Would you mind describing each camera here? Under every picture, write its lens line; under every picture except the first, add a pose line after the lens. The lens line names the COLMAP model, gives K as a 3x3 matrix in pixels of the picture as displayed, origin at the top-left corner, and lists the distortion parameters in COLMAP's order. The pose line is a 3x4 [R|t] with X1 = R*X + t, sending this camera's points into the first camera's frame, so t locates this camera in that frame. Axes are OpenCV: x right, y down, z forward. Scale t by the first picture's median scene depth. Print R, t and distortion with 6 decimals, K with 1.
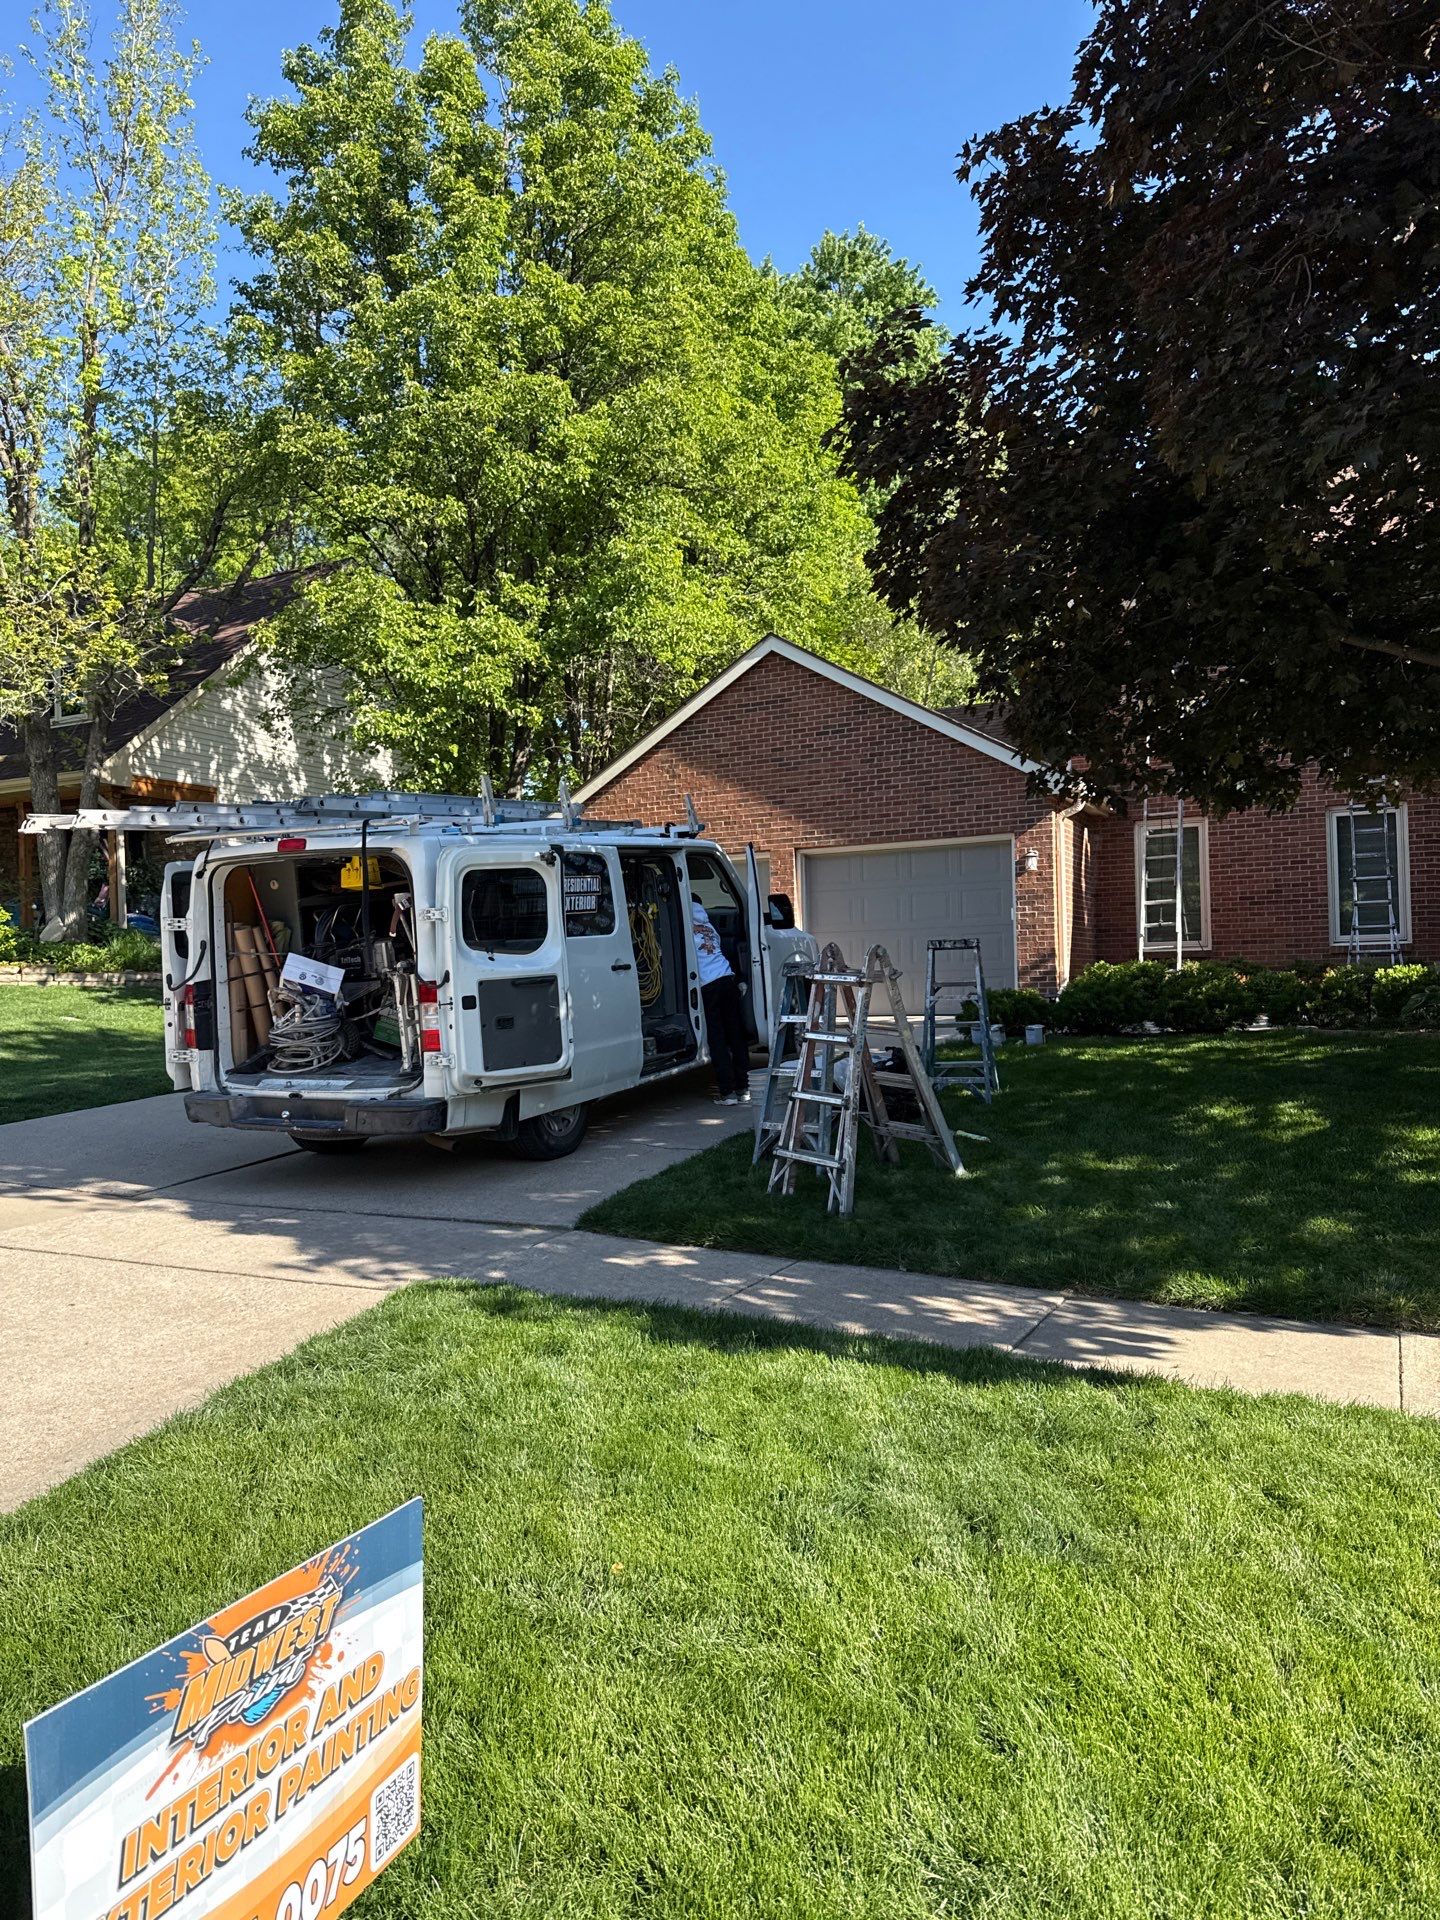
lens RADIAL K [[1348.2, 0, 723.5], [0, 1348.2, 984.0], [0, 0, 1]] dist [0.113413, -0.179017]
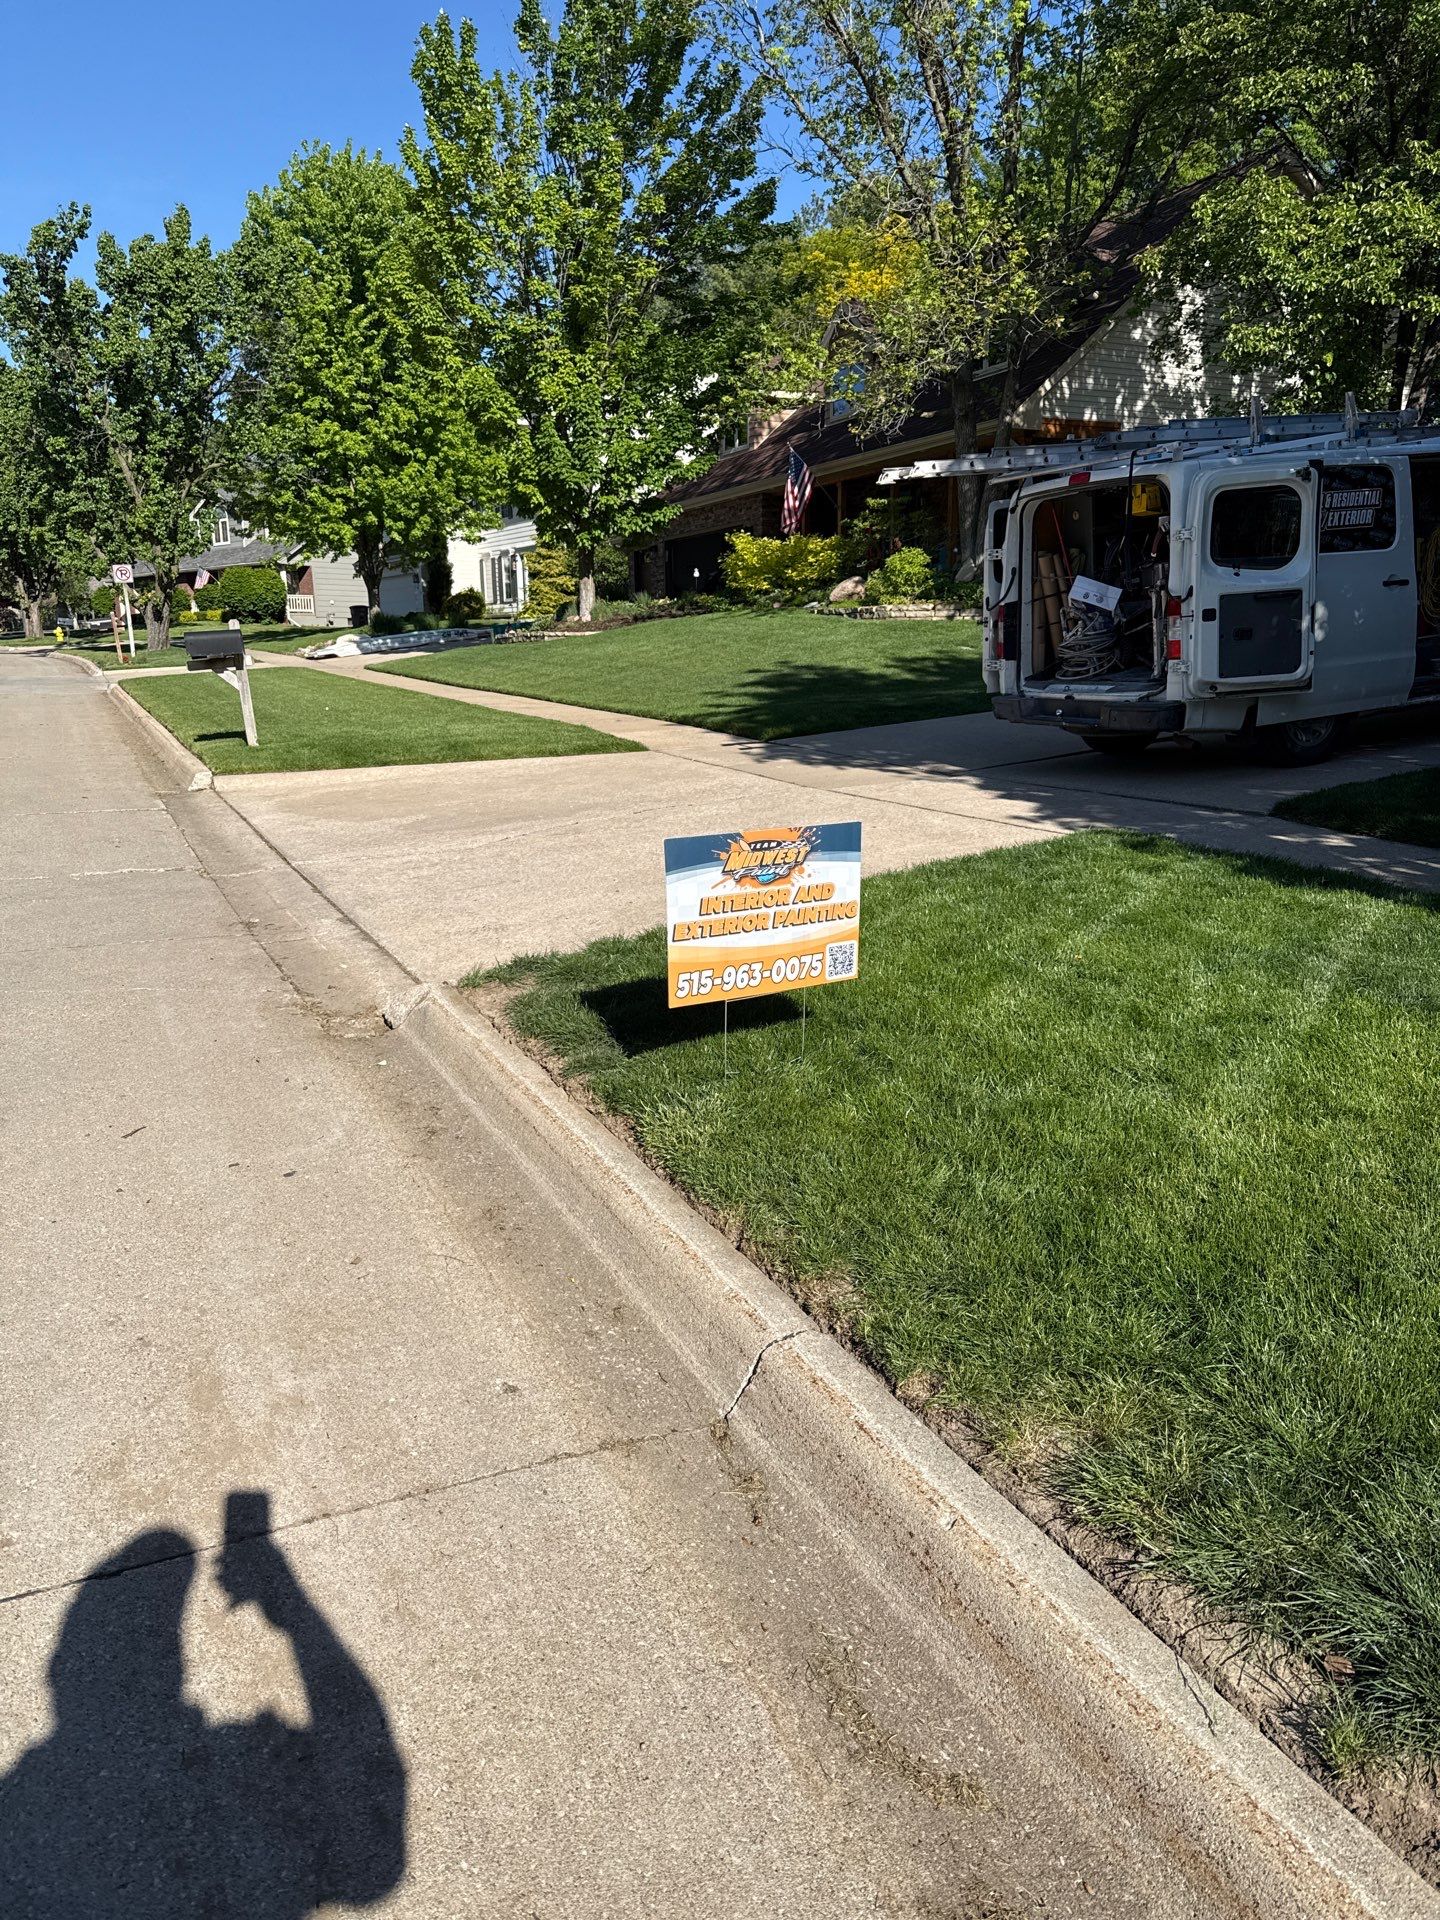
lens RADIAL K [[1478.3, 0, 720.0], [0, 1478.3, 960.0], [0, 0, 1]] dist [-0.003625, 0.018368]
pose [[0.785762, 0.128967, -0.604934, 0.245526], [0.002569, 0.977332, 0.211696, 0.029784], [0.618524, -0.167896, 0.767619, -0.213185]]
